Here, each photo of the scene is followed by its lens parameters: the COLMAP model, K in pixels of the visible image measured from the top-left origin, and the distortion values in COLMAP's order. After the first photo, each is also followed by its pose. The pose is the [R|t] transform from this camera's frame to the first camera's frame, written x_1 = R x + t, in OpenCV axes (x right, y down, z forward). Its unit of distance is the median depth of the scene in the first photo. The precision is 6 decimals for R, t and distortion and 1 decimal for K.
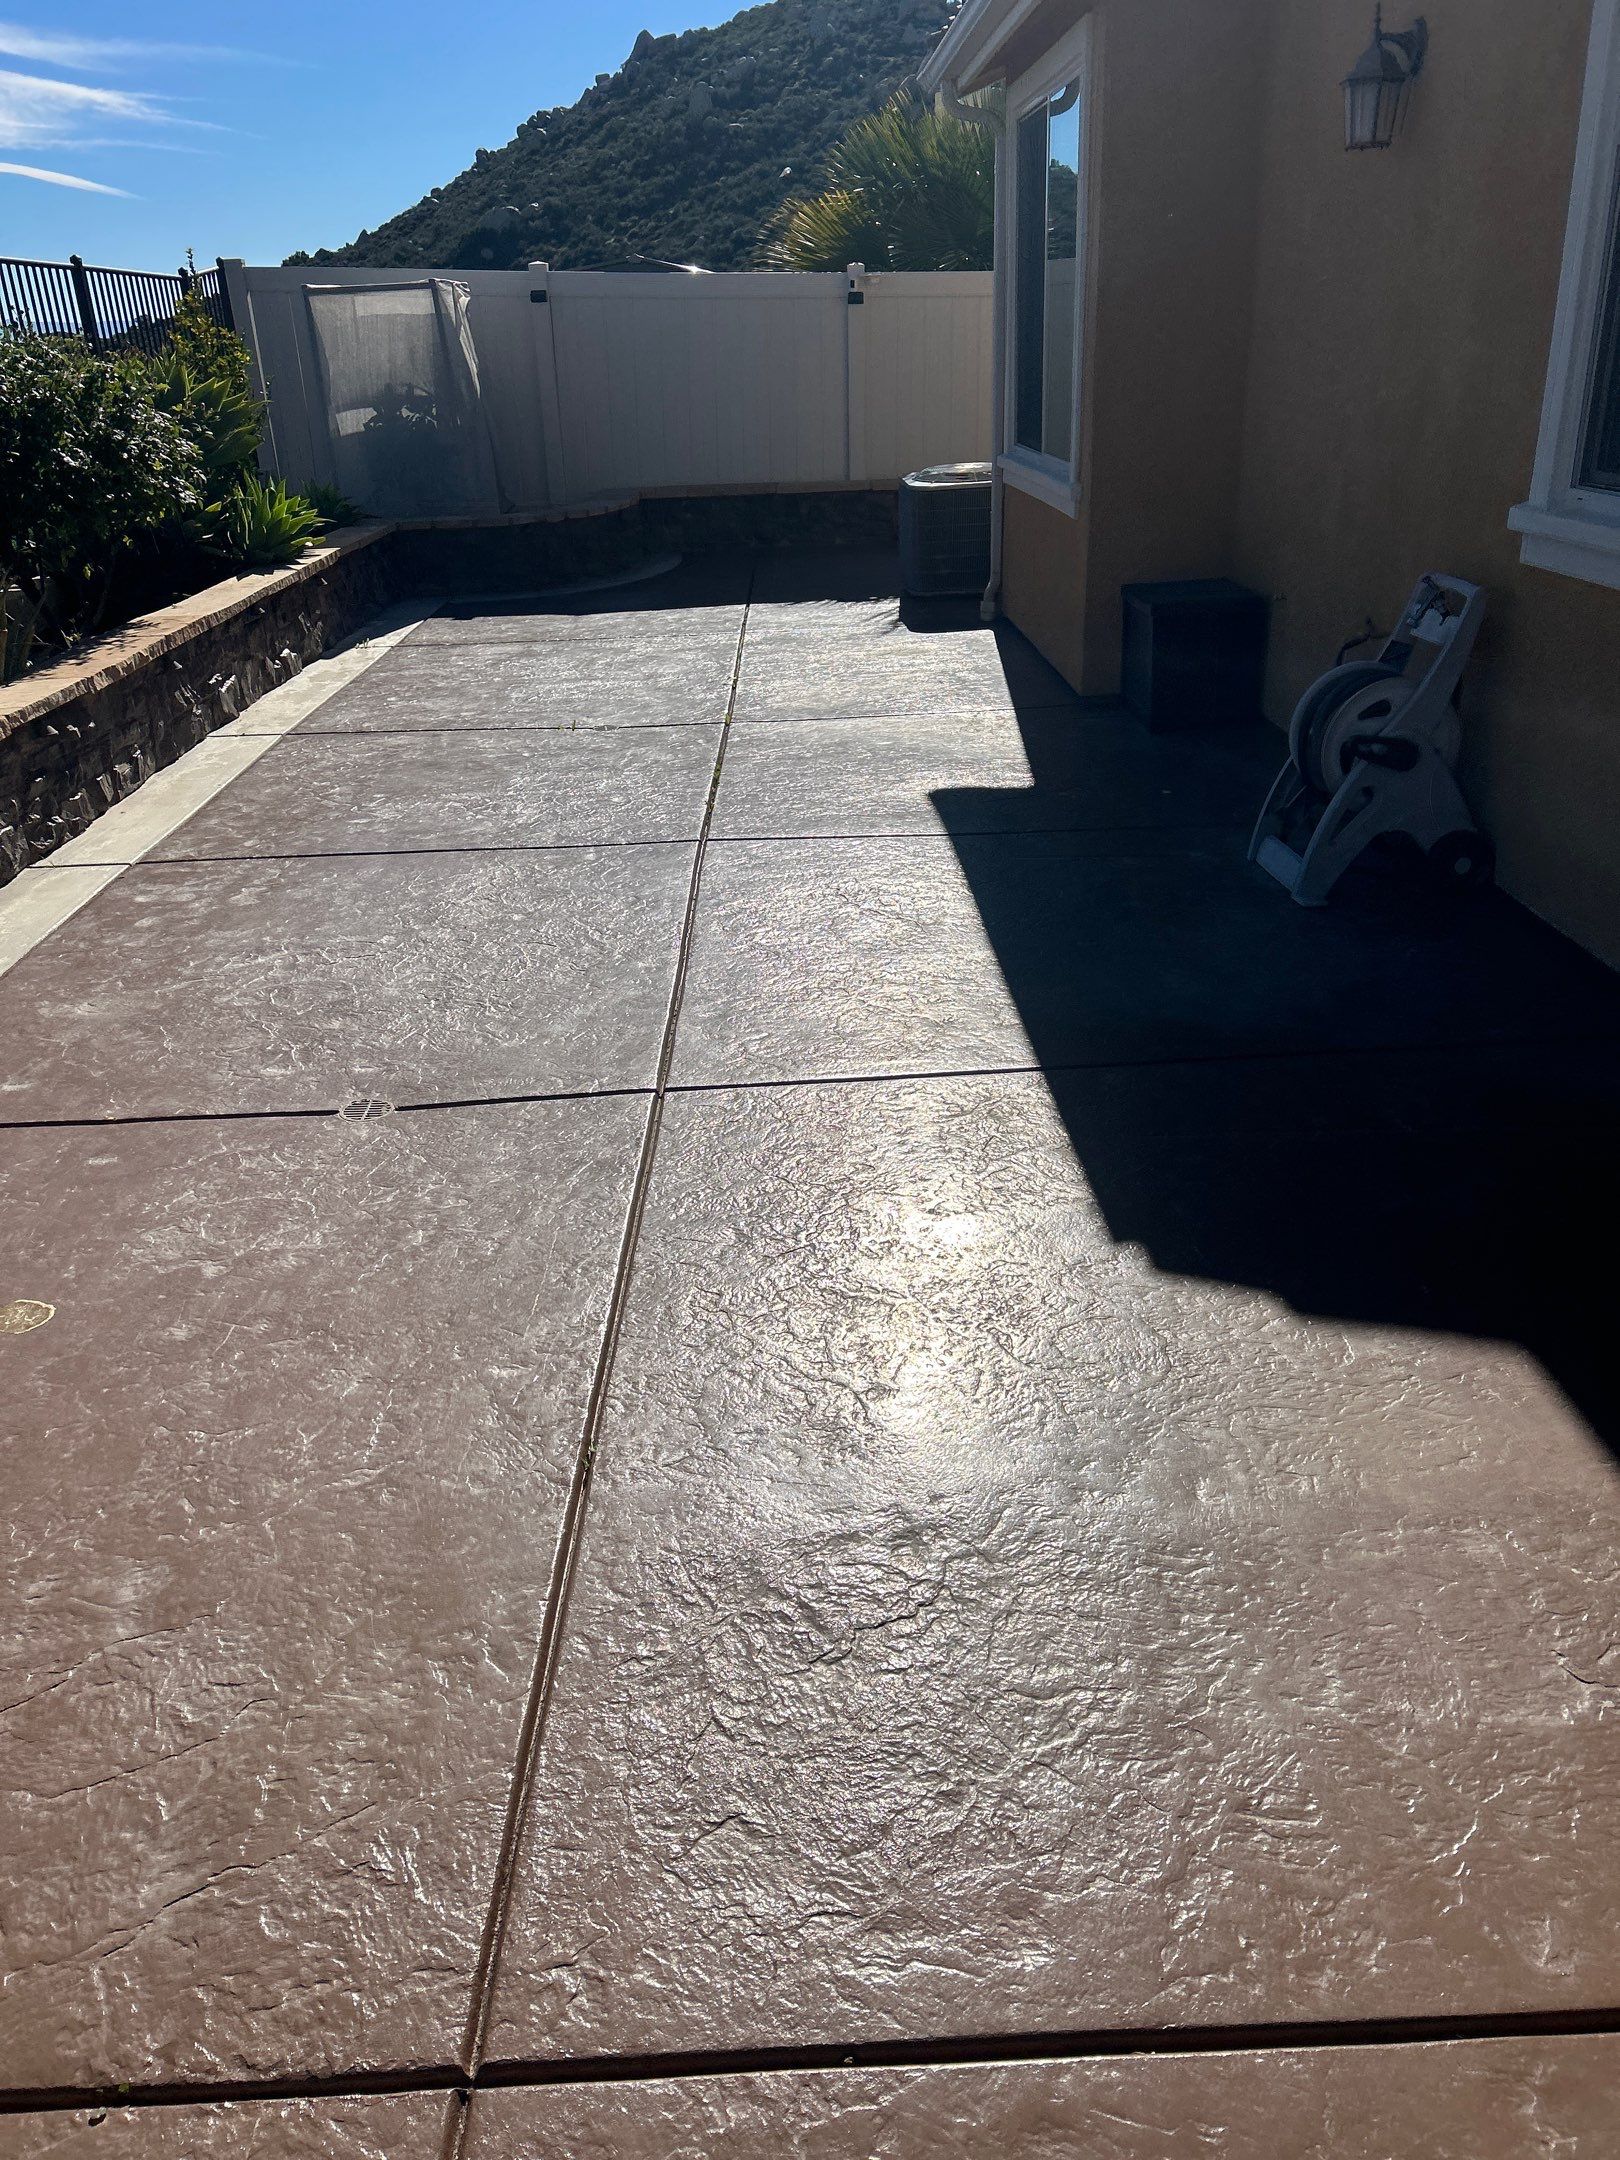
lens RADIAL K [[1619.0, 0, 811.2], [0, 1619.0, 1092.9], [0, 0, 1]] dist [0.044932, -0.056069]
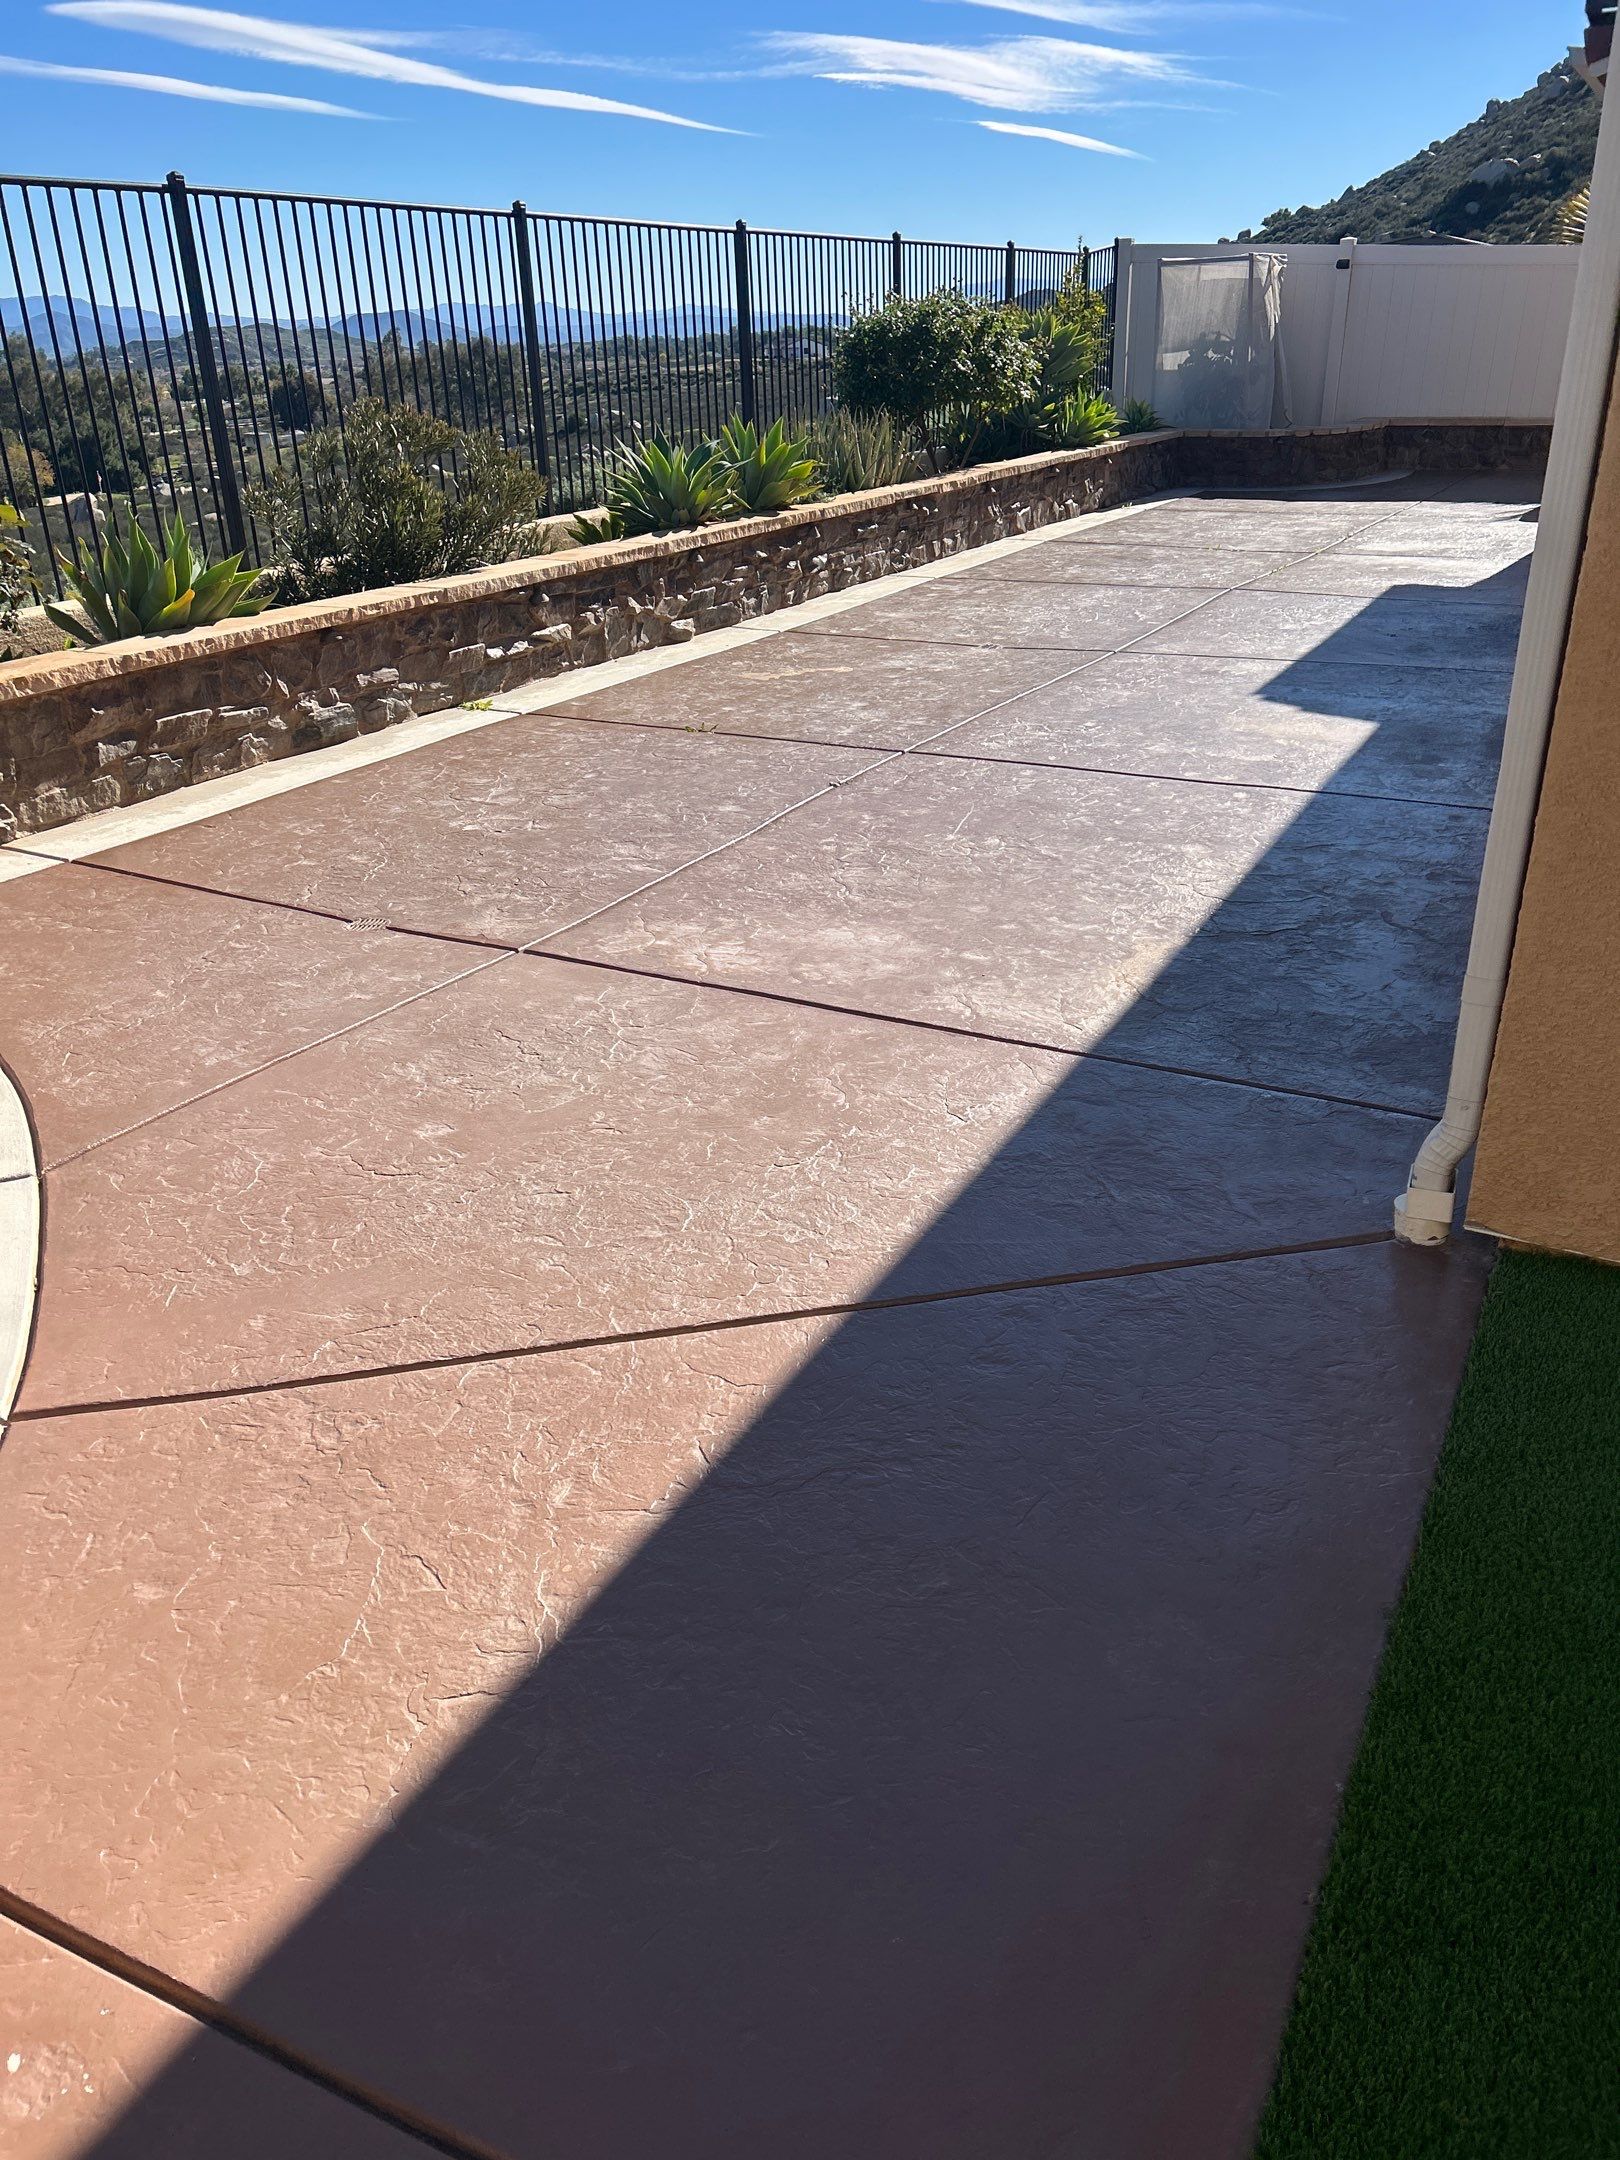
lens RADIAL K [[1619.0, 0, 825.9], [0, 1619.0, 1102.7], [0, 0, 1]] dist [0.044932, -0.056069]
pose [[0.870278, 0.224812, -0.438265, 0.240929], [-0.213350, 0.974017, 0.075974, 0.185400], [0.443958, 0.027385, 0.895629, -0.404838]]
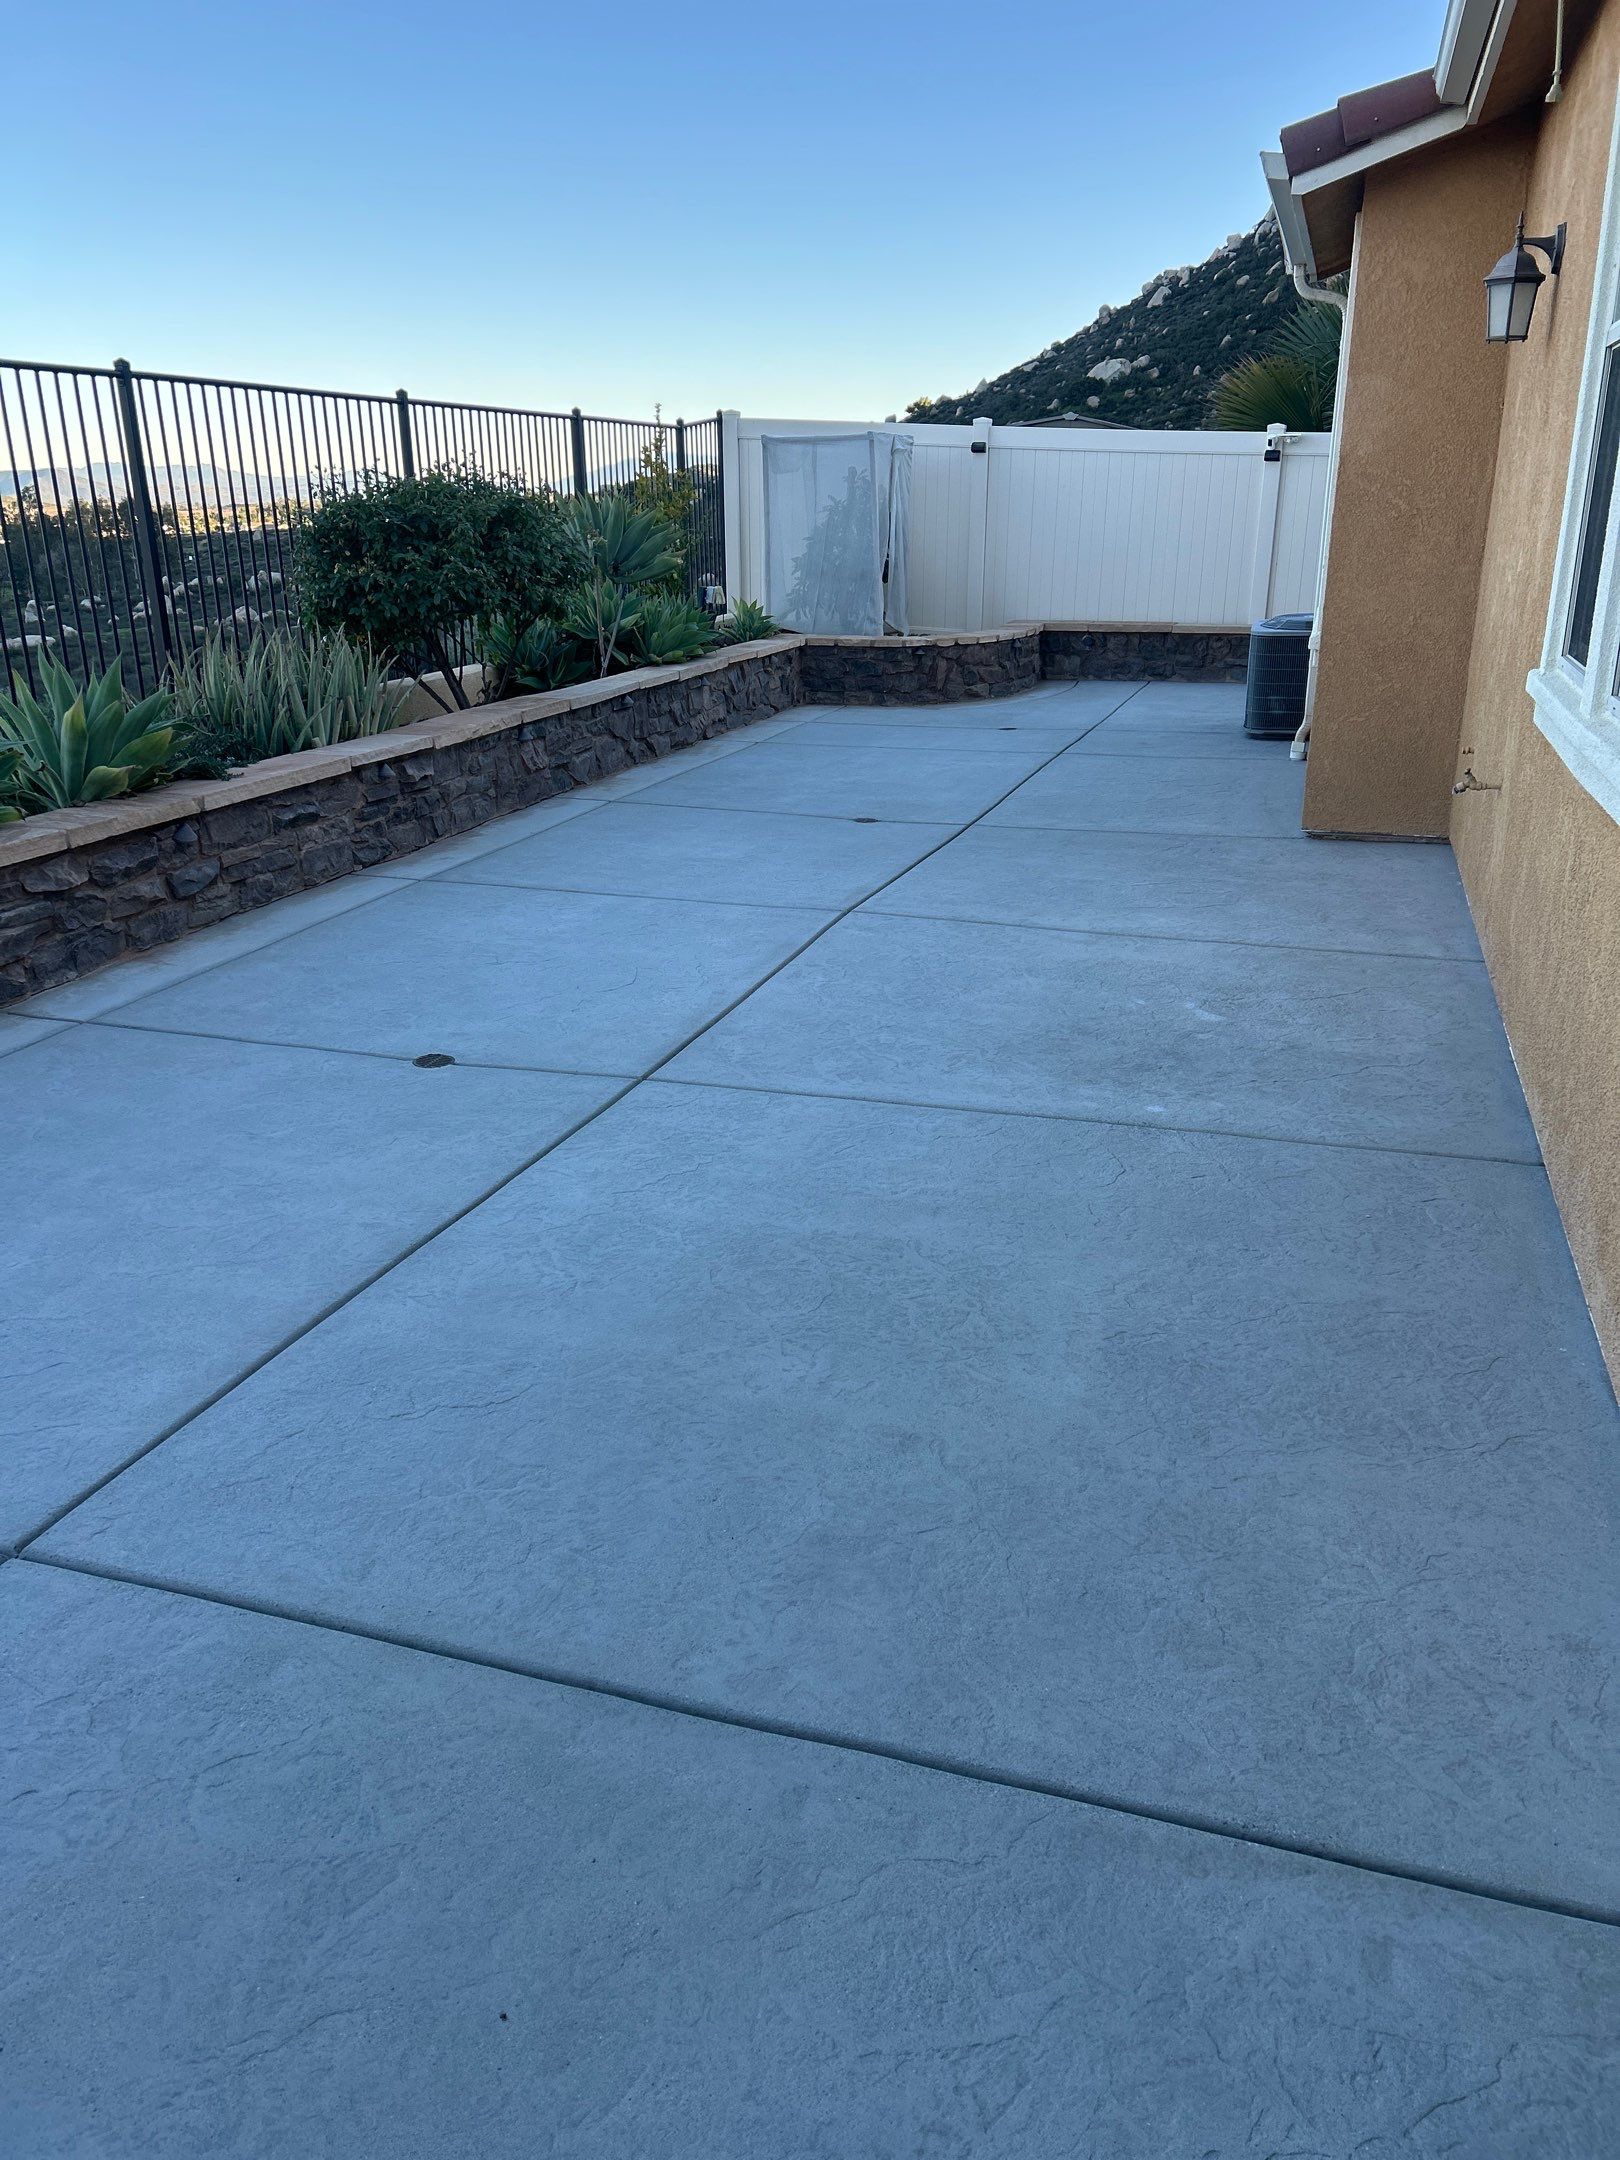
lens RADIAL K [[1619.0, 0, 817.8], [0, 1619.0, 1083.2], [0, 0, 1]] dist [0.044932, -0.056069]
pose [[0.944342, 0.141460, -0.296998, 0.148138], [-0.164426, 0.984927, -0.053692, 0.017180], [0.284926, 0.099537, 0.953367, -0.051973]]
